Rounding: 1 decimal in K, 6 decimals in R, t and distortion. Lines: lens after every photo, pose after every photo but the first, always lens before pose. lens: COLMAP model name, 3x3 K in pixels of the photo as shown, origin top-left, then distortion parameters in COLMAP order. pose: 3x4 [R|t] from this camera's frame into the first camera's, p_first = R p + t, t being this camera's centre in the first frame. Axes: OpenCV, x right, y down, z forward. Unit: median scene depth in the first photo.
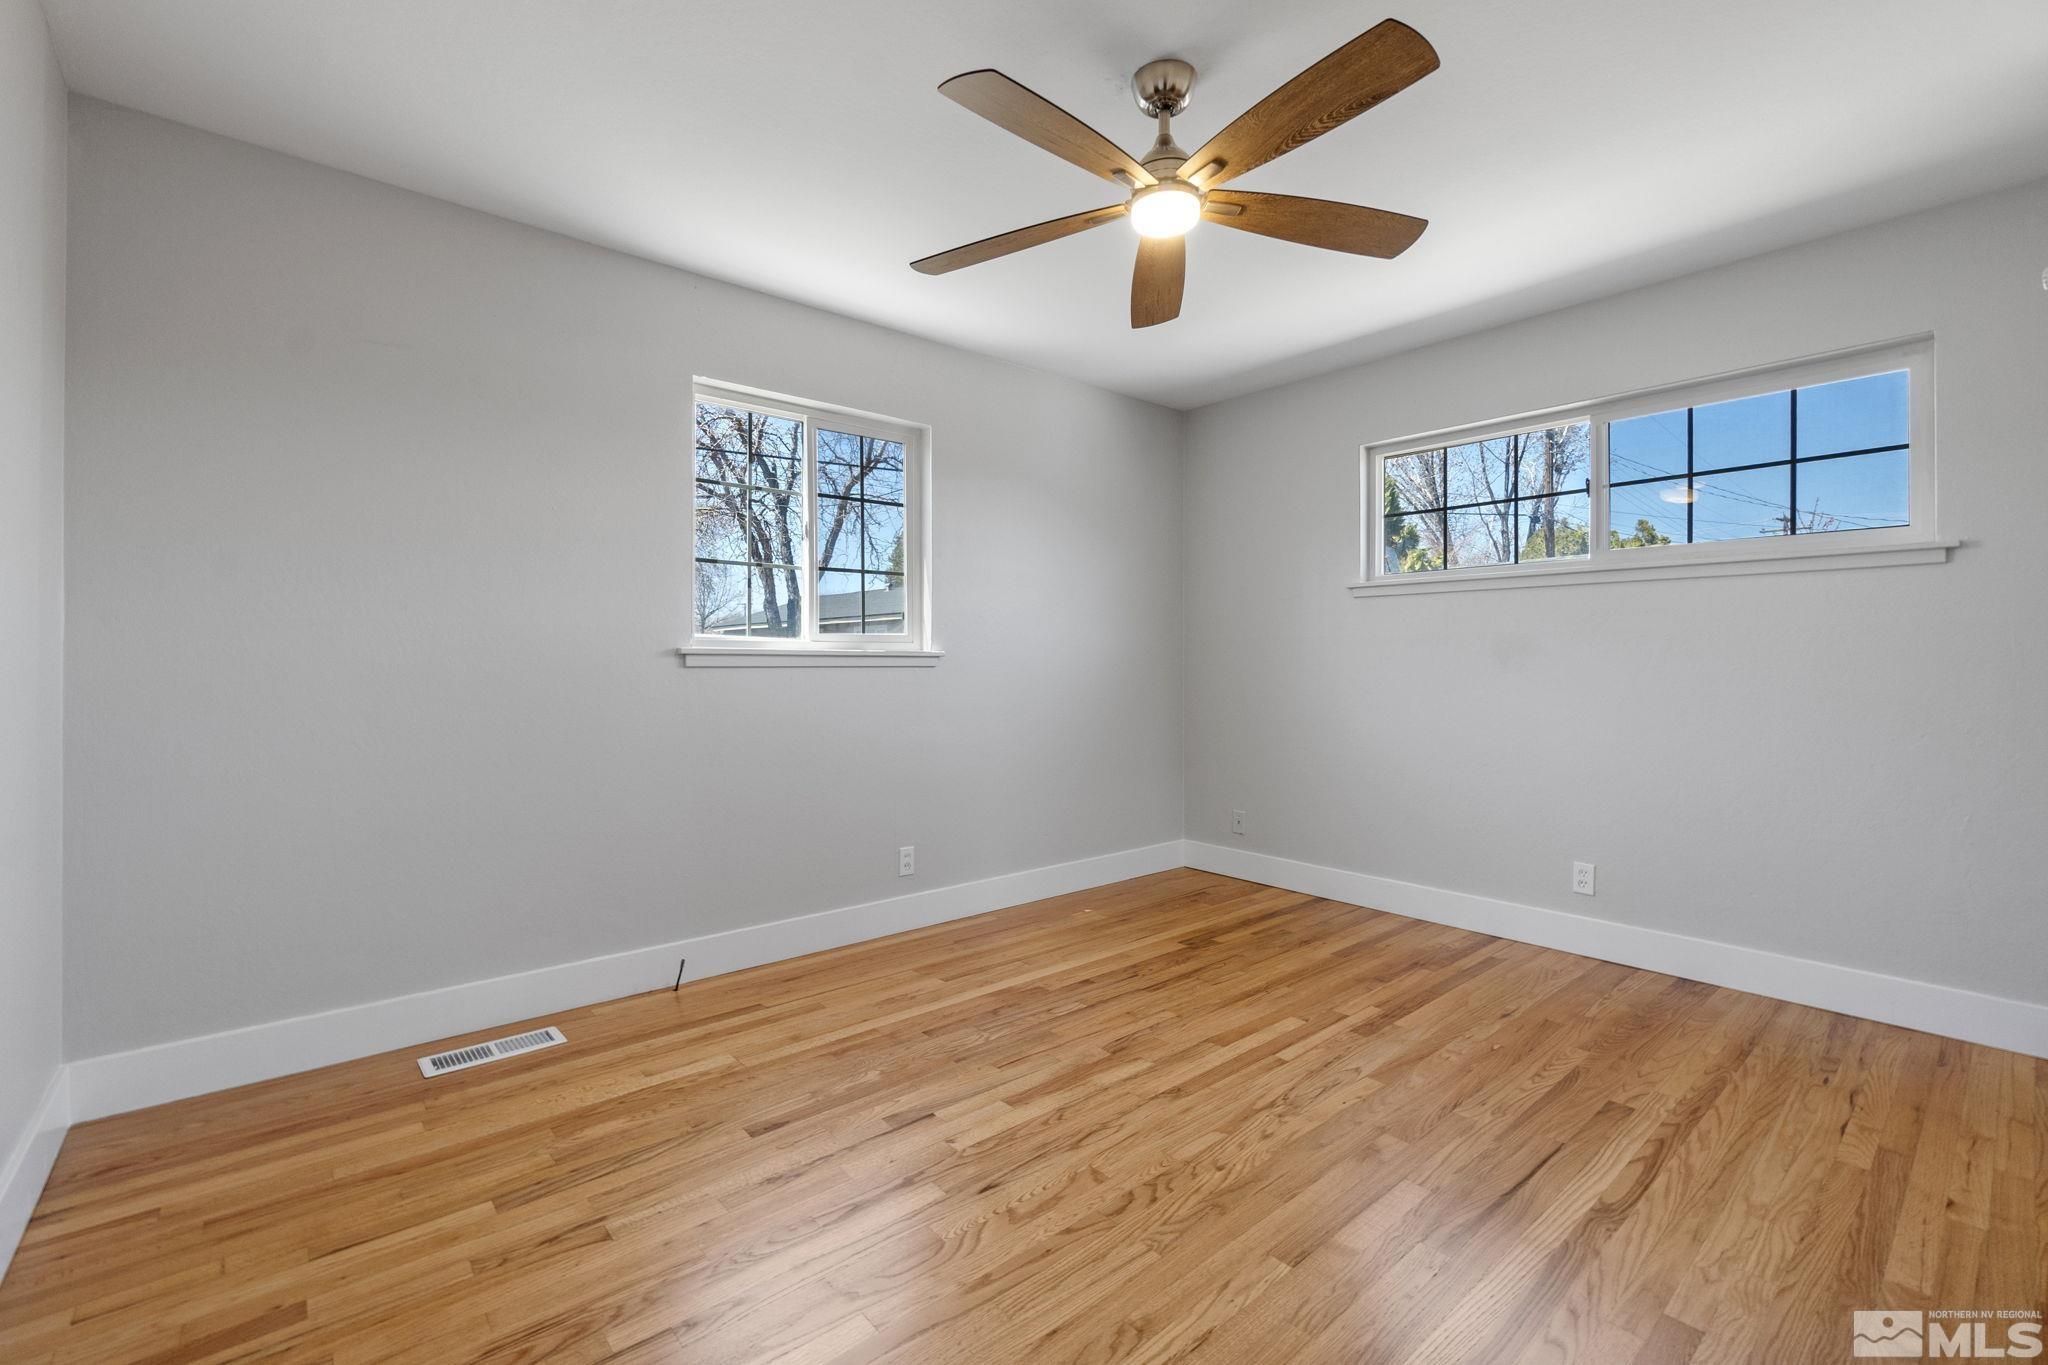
lens RADIAL K [[872.1, 0, 1016.5], [0, 872.1, 675.9], [0, 0, 1]] dist [-0.005815, 0.000781]
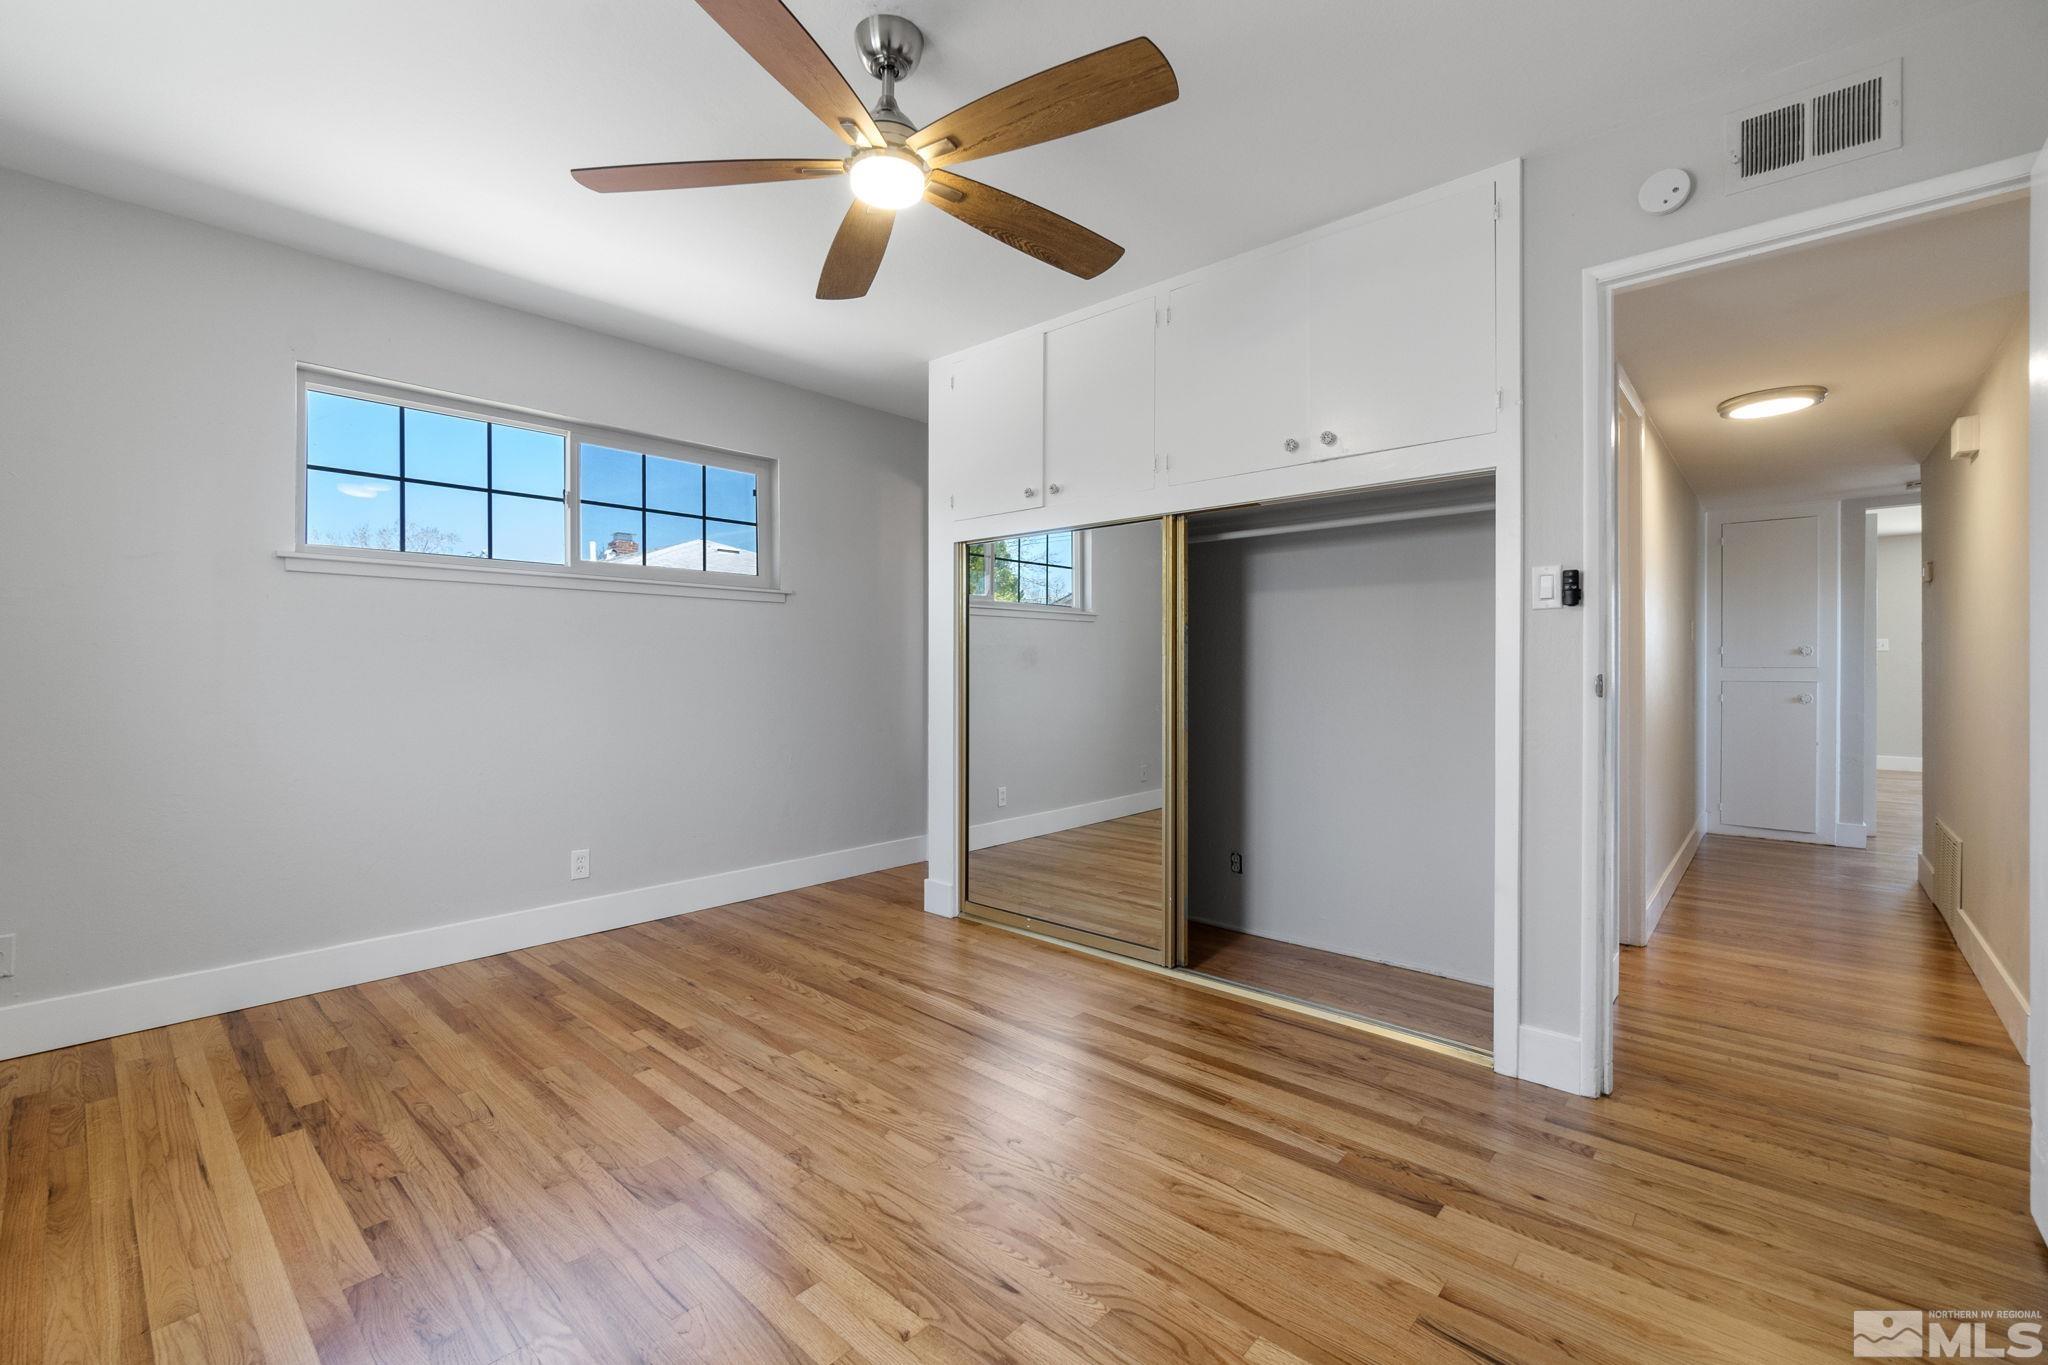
lens RADIAL K [[872.1, 0, 1016.5], [0, 872.1, 675.9], [0, 0, 1]] dist [-0.005815, 0.000781]
pose [[-0.124614, -0.013453, 0.992114, -0.529012], [0.010799, 0.999830, 0.014914, -0.009224], [-0.992147, 0.012573, -0.124448, 0.668538]]
